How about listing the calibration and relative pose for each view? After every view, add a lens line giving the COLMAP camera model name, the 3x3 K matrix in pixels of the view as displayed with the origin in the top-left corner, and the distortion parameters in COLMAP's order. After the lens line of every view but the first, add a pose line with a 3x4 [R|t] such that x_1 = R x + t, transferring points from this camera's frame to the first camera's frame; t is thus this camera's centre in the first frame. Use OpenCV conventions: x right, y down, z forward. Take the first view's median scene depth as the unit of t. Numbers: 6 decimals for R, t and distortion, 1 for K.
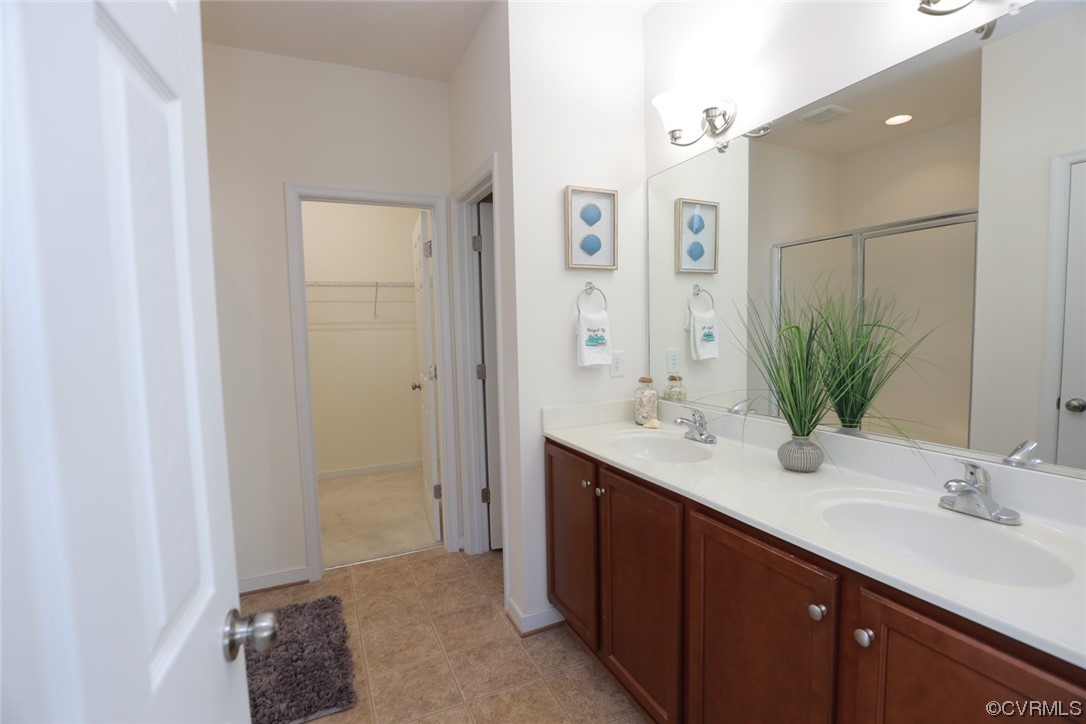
lens RADIAL K [[497.4, 0, 542.3], [0, 497.4, 360.9], [0, 0, 1]] dist [-0.033650, 0.004827]
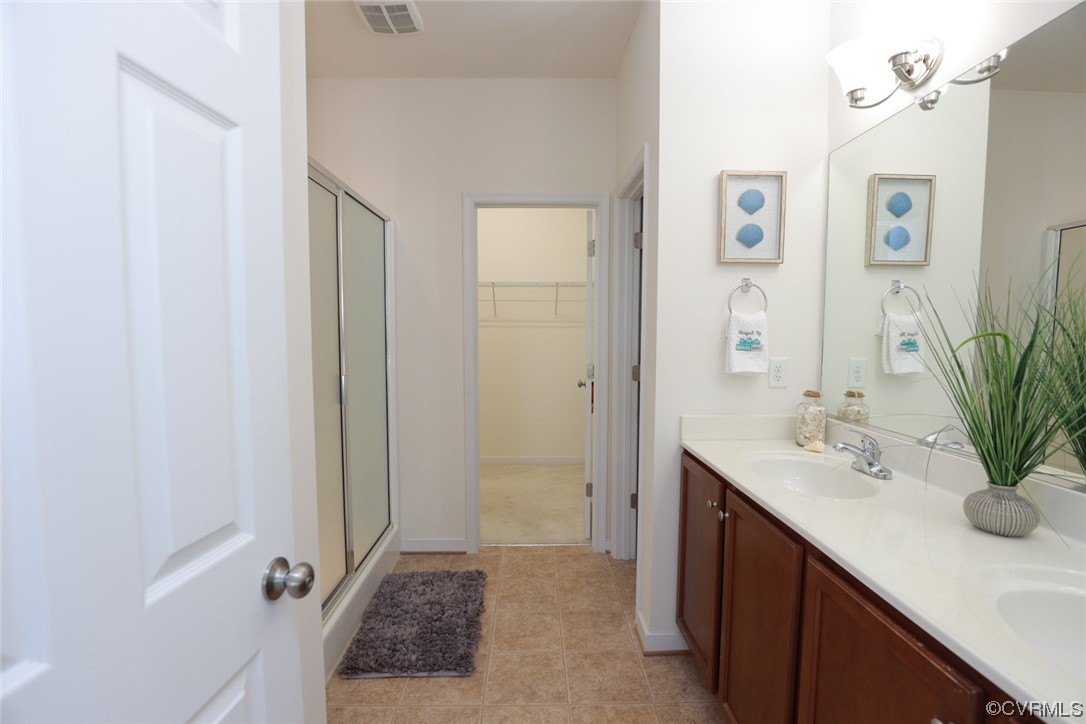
lens RADIAL K [[497.4, 0, 544.1], [0, 497.4, 364.4], [0, 0, 1]] dist [-0.033650, 0.004827]
pose [[0.915652, 0.052127, -0.398579, 0.126132], [-0.050165, 0.998623, 0.015358, -0.001513], [0.398830, 0.005932, 0.917005, 0.053632]]
